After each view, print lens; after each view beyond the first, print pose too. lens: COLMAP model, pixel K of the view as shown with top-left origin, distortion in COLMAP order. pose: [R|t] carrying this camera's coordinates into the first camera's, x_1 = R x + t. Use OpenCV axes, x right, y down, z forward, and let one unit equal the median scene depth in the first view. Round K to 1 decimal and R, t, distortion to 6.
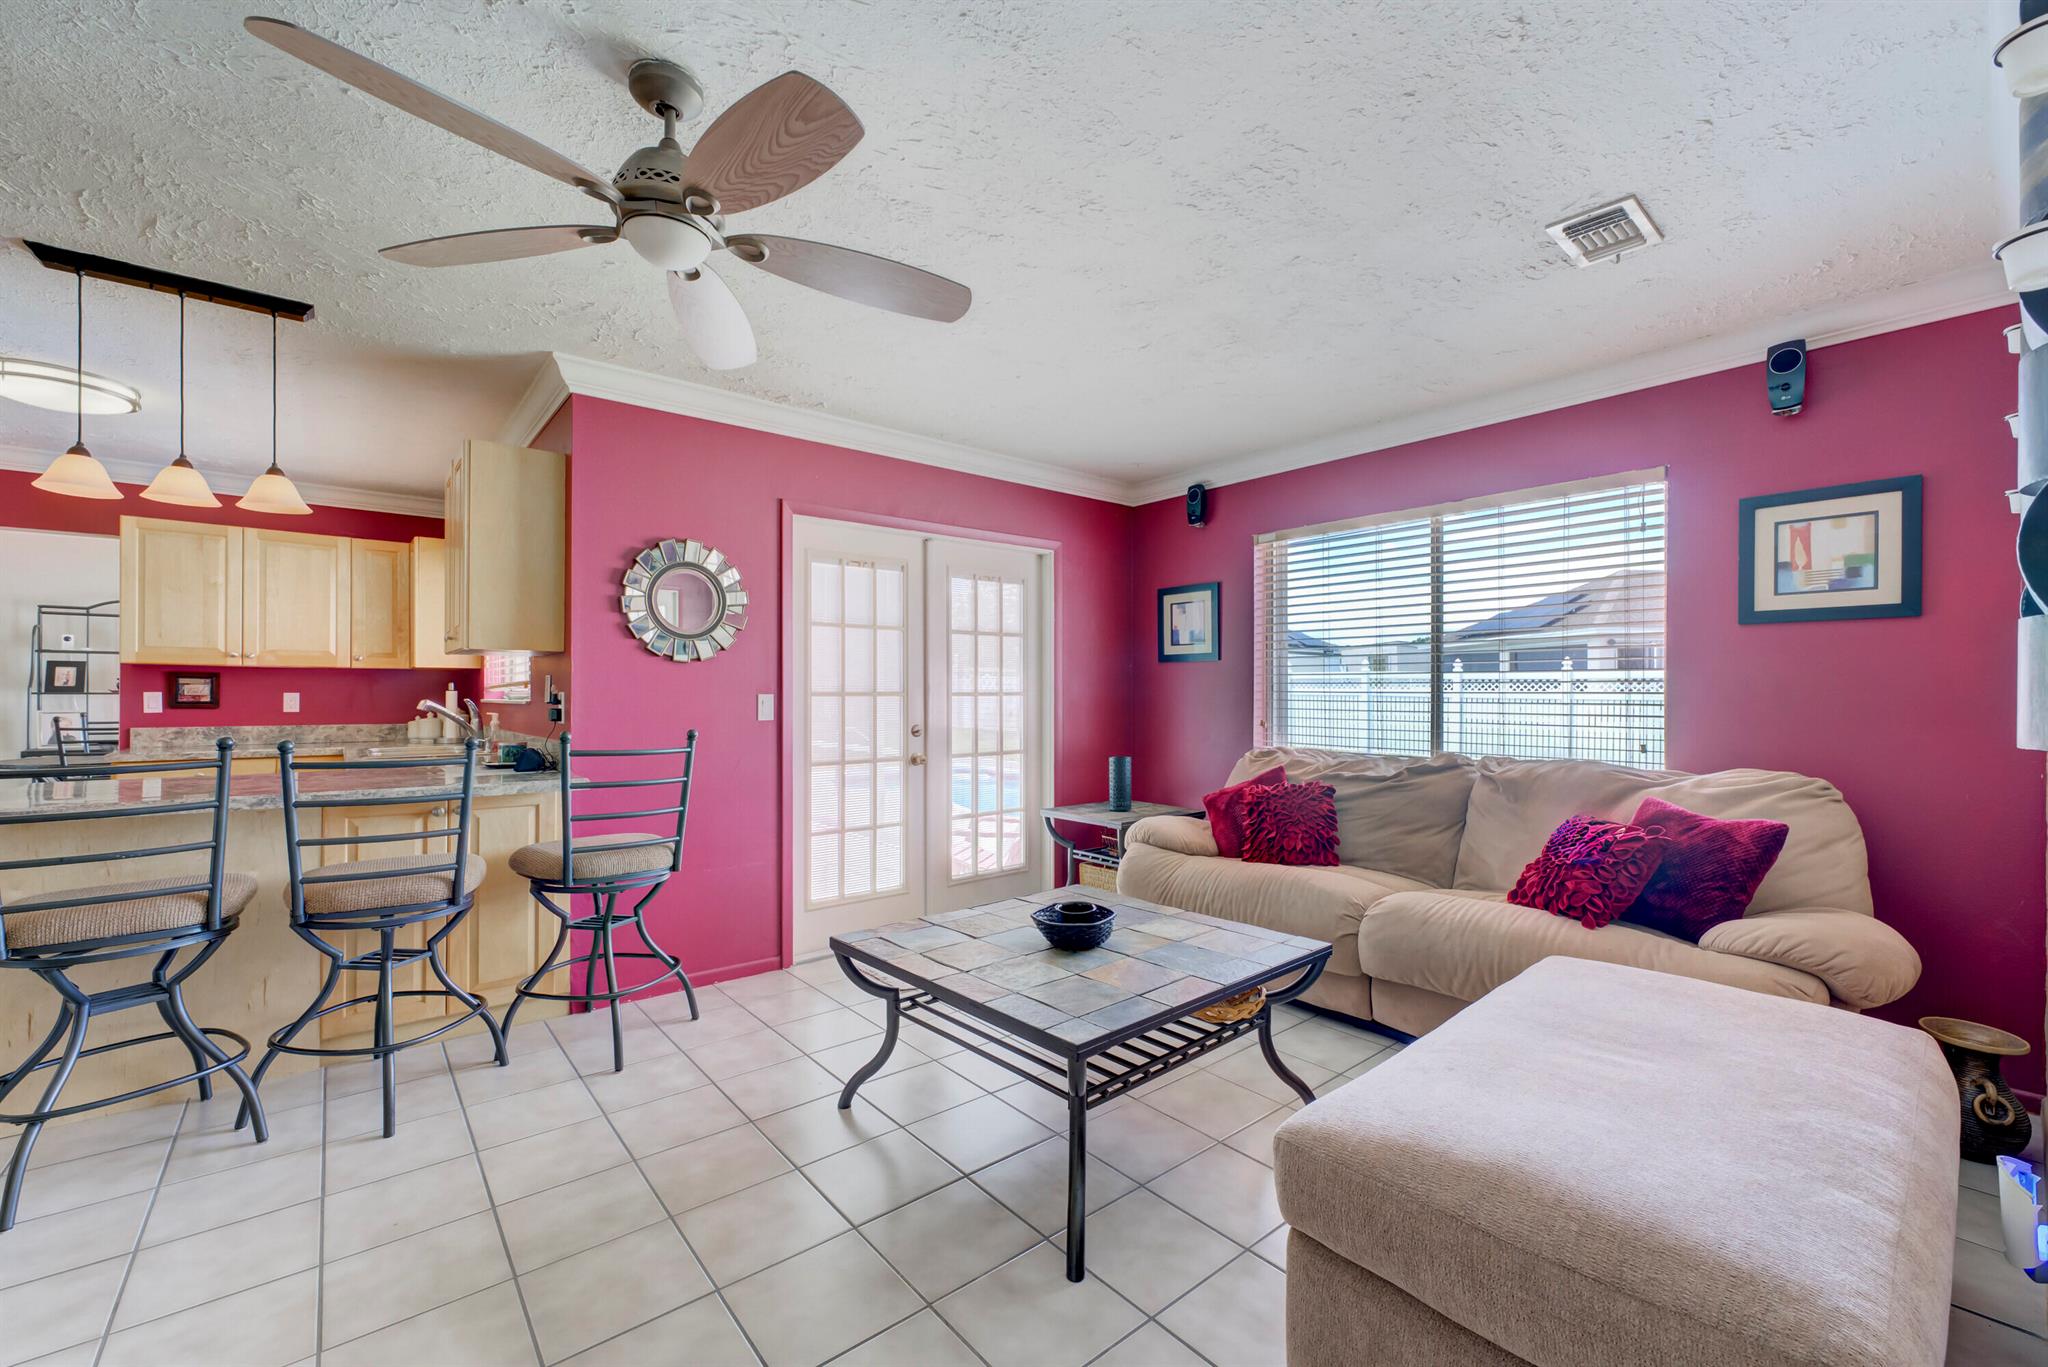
lens RADIAL K [[816.9, 0, 1030.9], [0, 816.9, 693.6], [0, 0, 1]] dist [-0.004708, -0.000445]
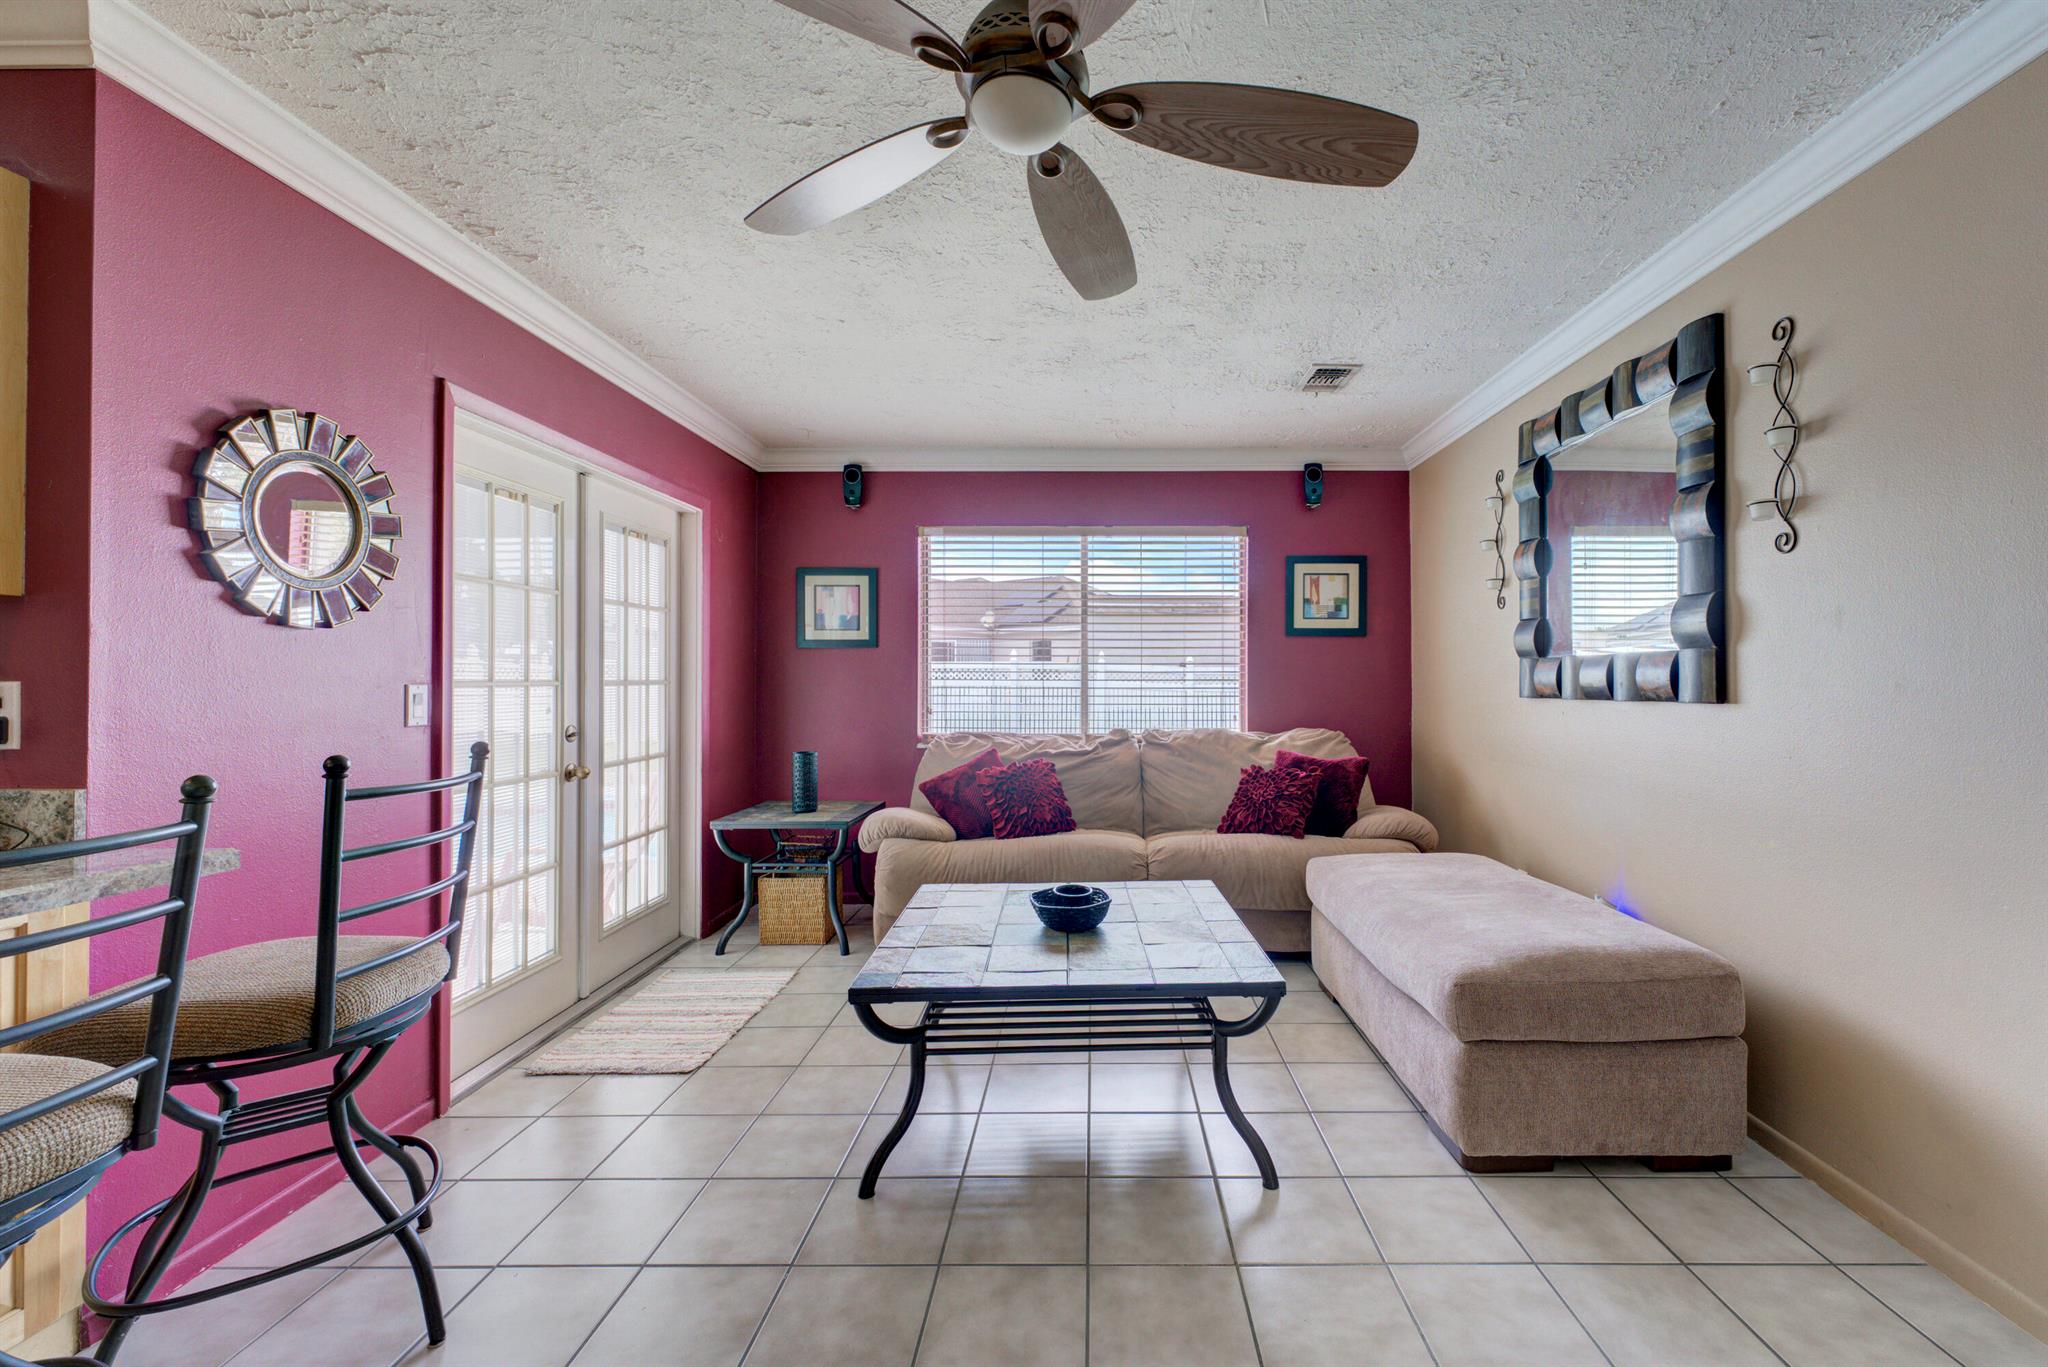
lens RADIAL K [[867.1, 0, 1026.6], [0, 867.1, 674.8], [0, 0, 1]] dist [0.001093, 0.000449]
pose [[0.655352, 0.002732, 0.755318, -0.569259], [0.002441, 0.999981, -0.005735, -0.002035], [-0.755319, 0.005602, 0.655333, 0.230605]]
